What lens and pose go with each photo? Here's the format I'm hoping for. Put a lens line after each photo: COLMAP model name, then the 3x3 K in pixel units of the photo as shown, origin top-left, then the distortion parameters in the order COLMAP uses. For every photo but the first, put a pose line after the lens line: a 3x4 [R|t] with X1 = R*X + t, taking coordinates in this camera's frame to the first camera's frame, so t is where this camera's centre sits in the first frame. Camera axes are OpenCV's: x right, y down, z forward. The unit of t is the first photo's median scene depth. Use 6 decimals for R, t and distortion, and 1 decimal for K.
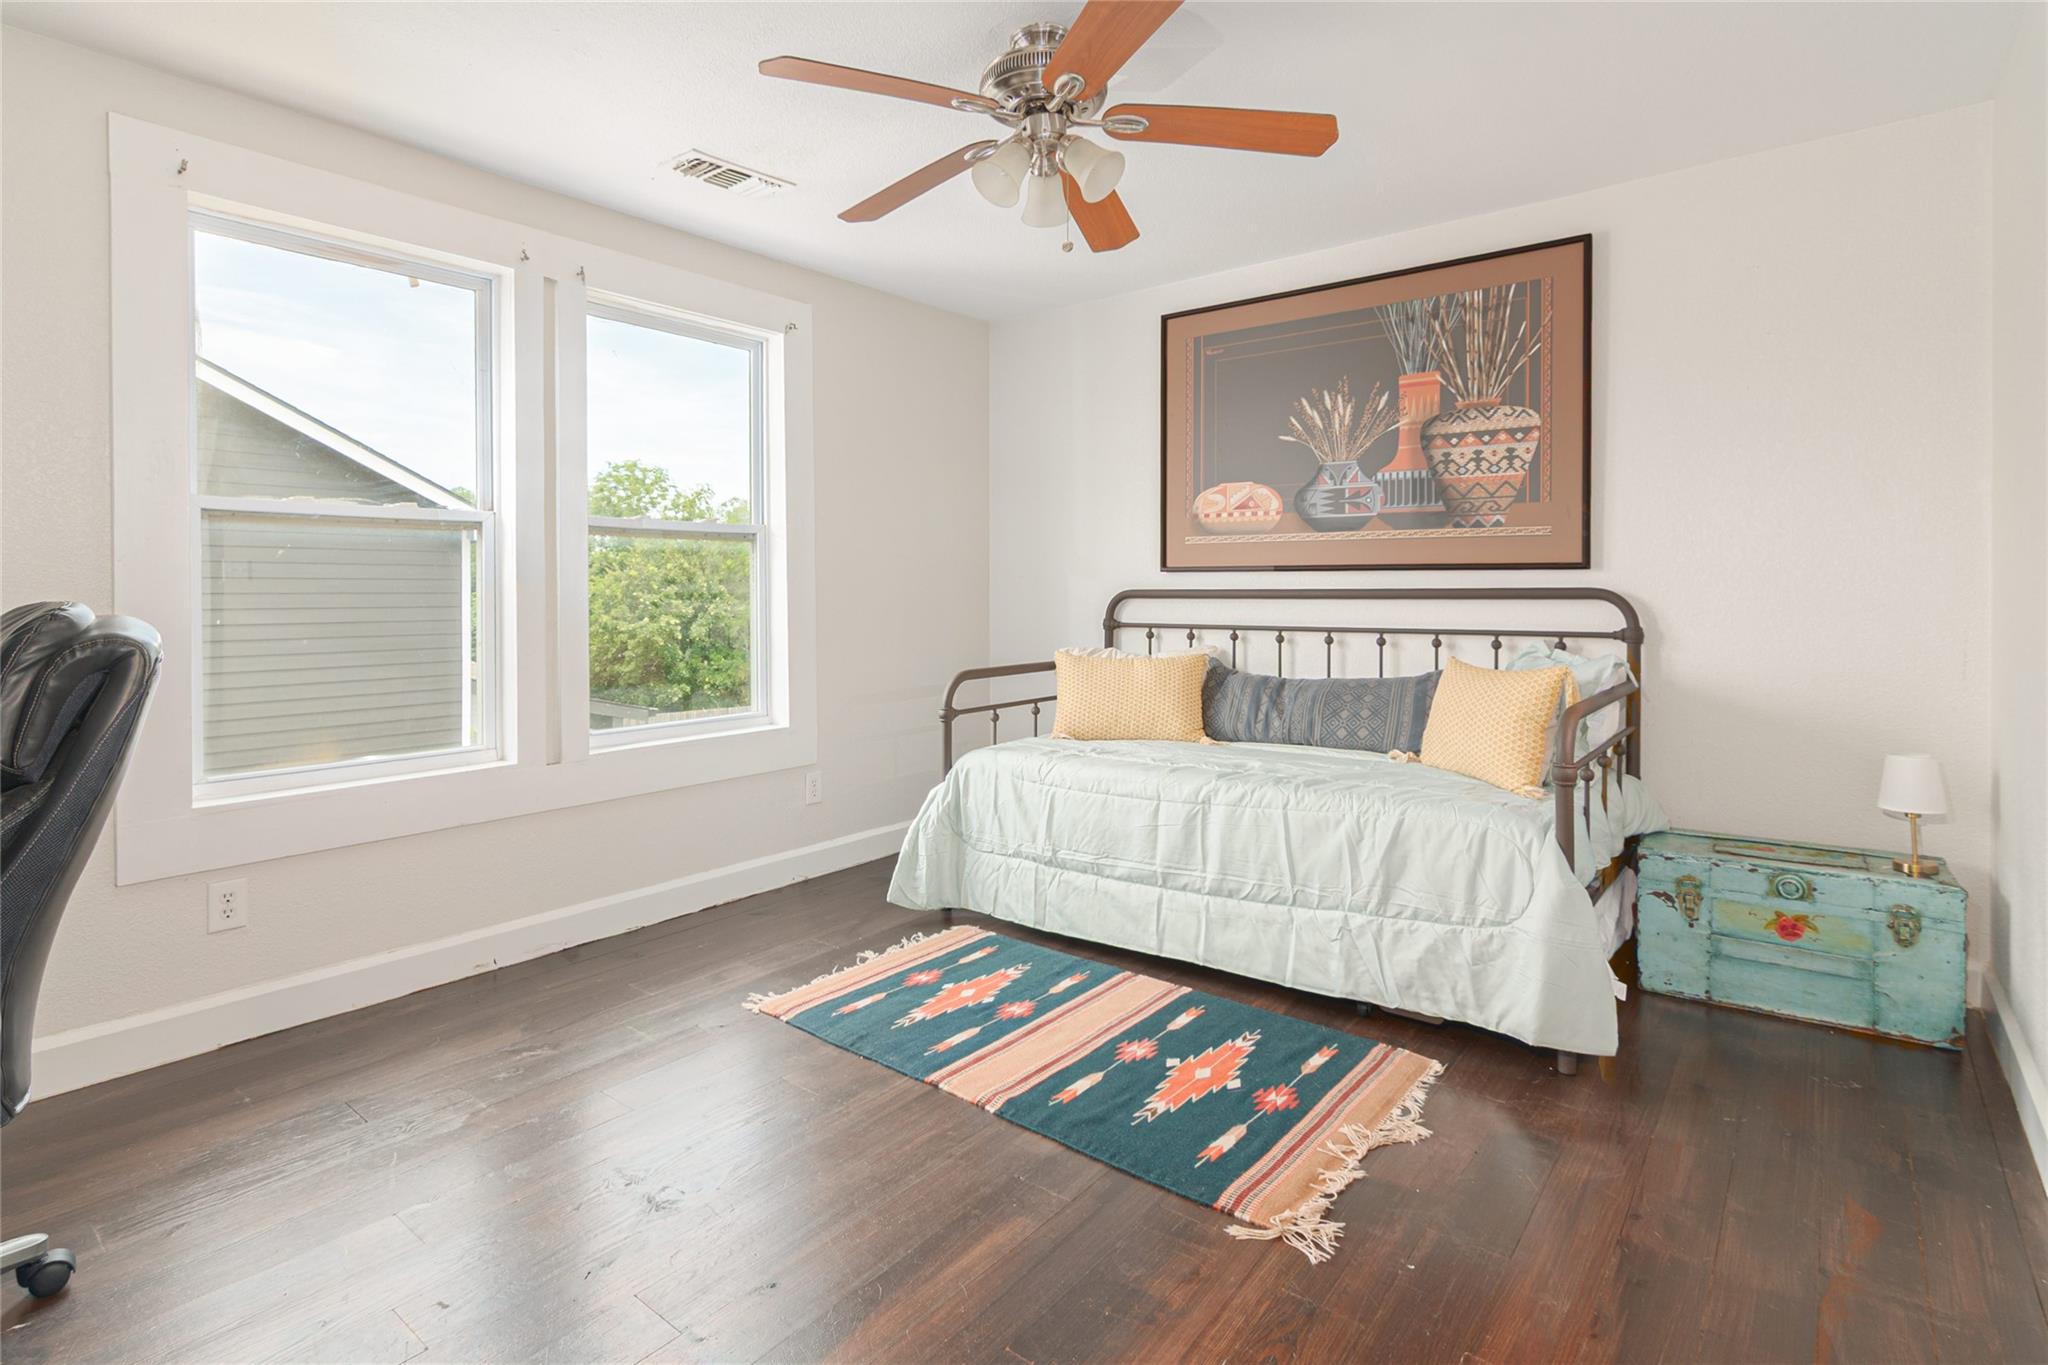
lens RADIAL K [[991.2, 0, 1059.4], [0, 991.2, 598.8], [0, 0, 1]] dist [-0.000331, -0.000582]
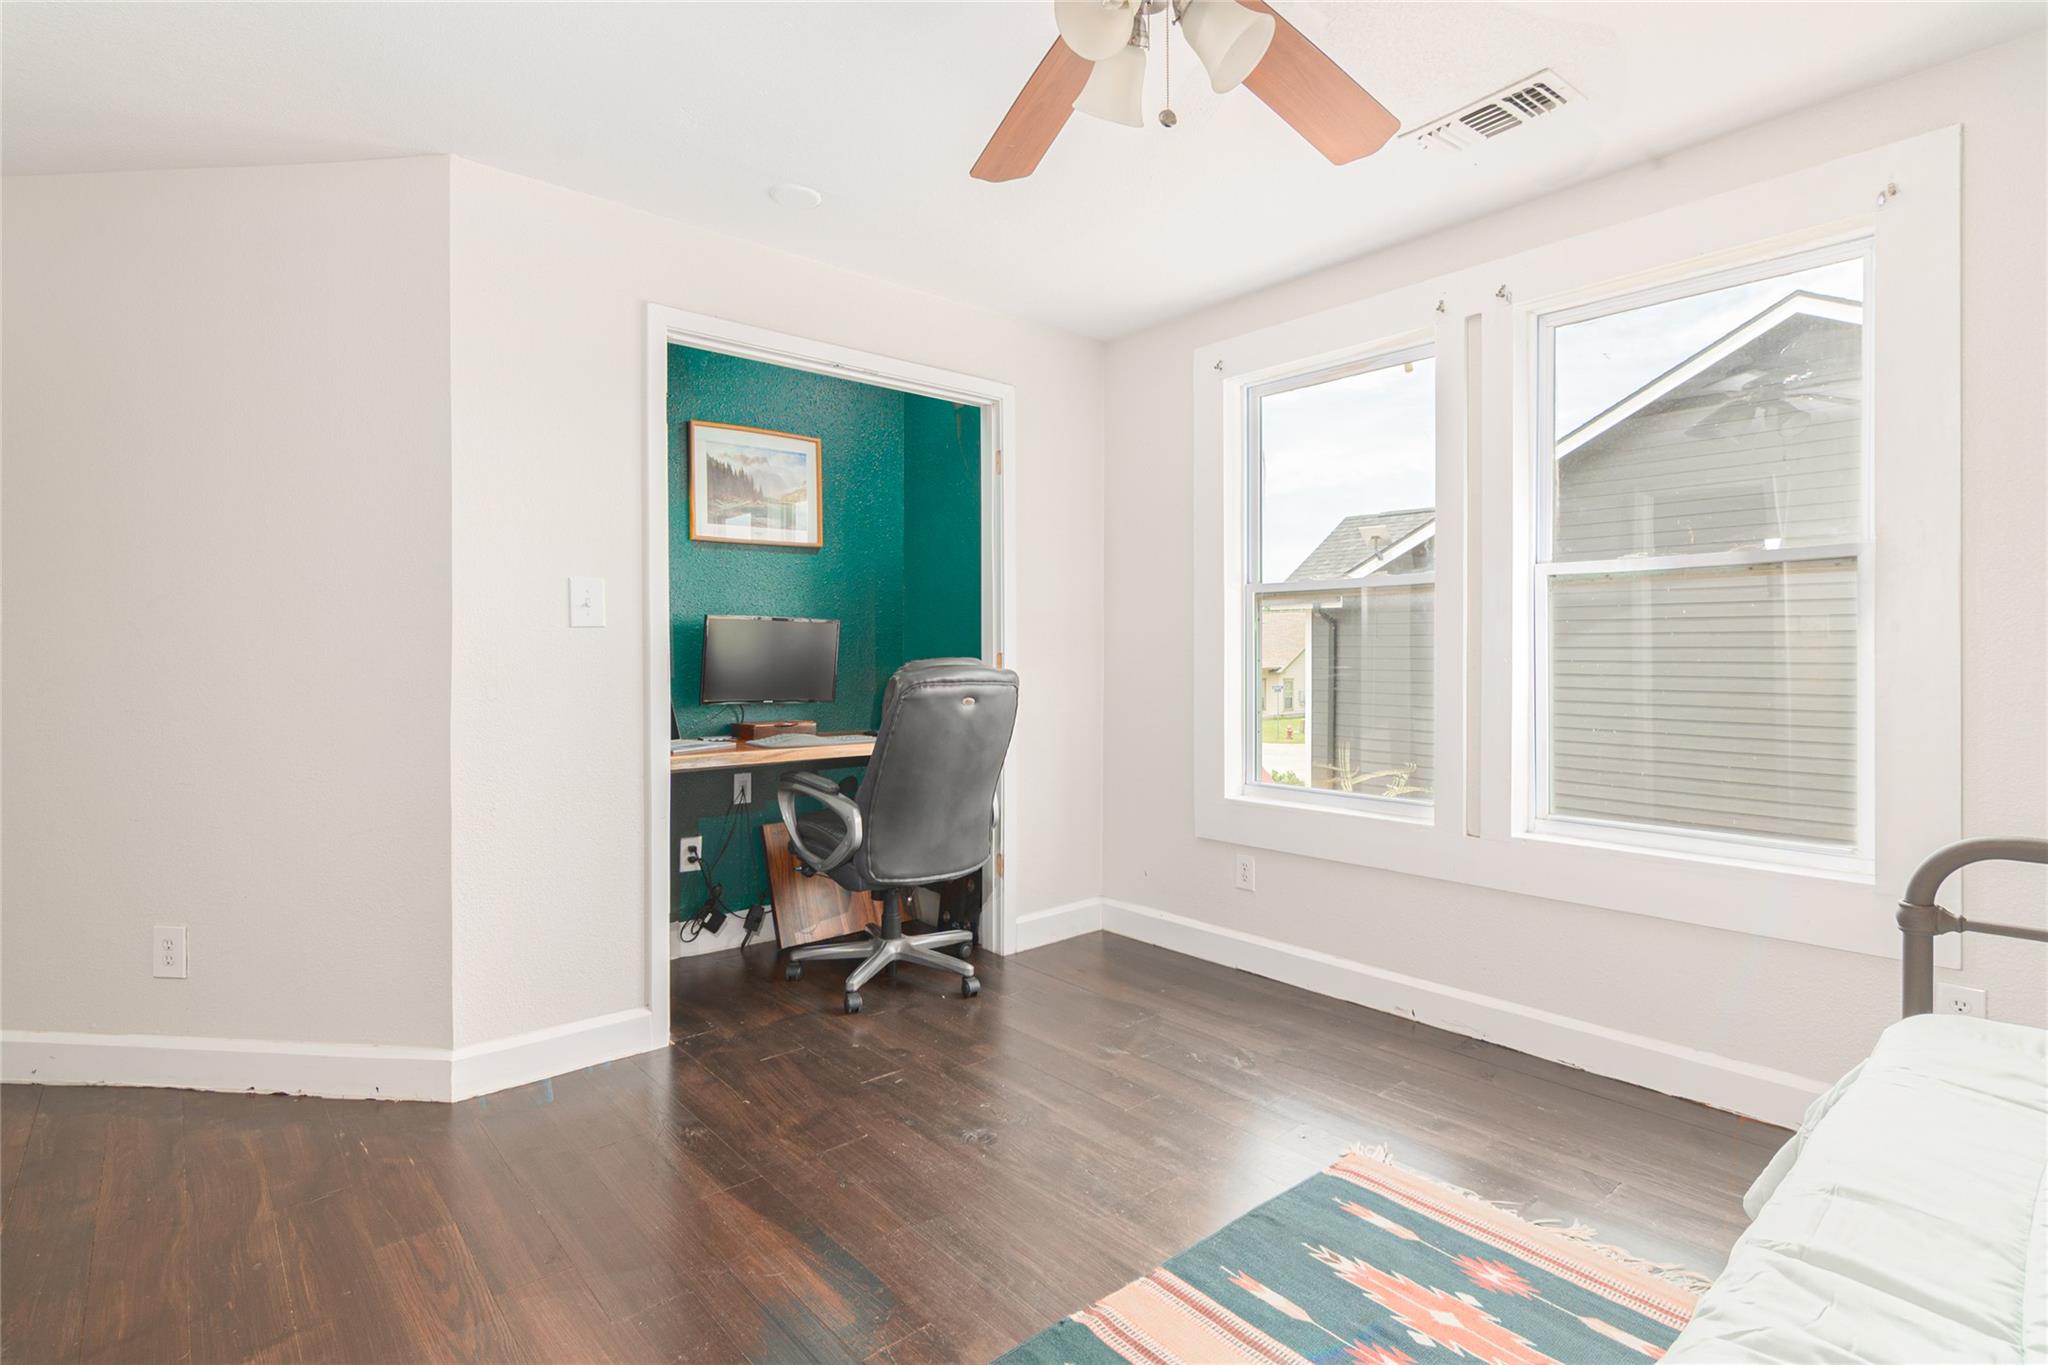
lens RADIAL K [[991.2, 0, 1026.0], [0, 991.2, 671.2], [0, 0, 1]] dist [-0.000331, -0.000582]
pose [[-0.197164, 0.024440, -0.980066, 0.561268], [-0.000127, 0.999689, 0.024955, -0.015049], [0.980370, 0.005044, -0.197100, 0.891881]]
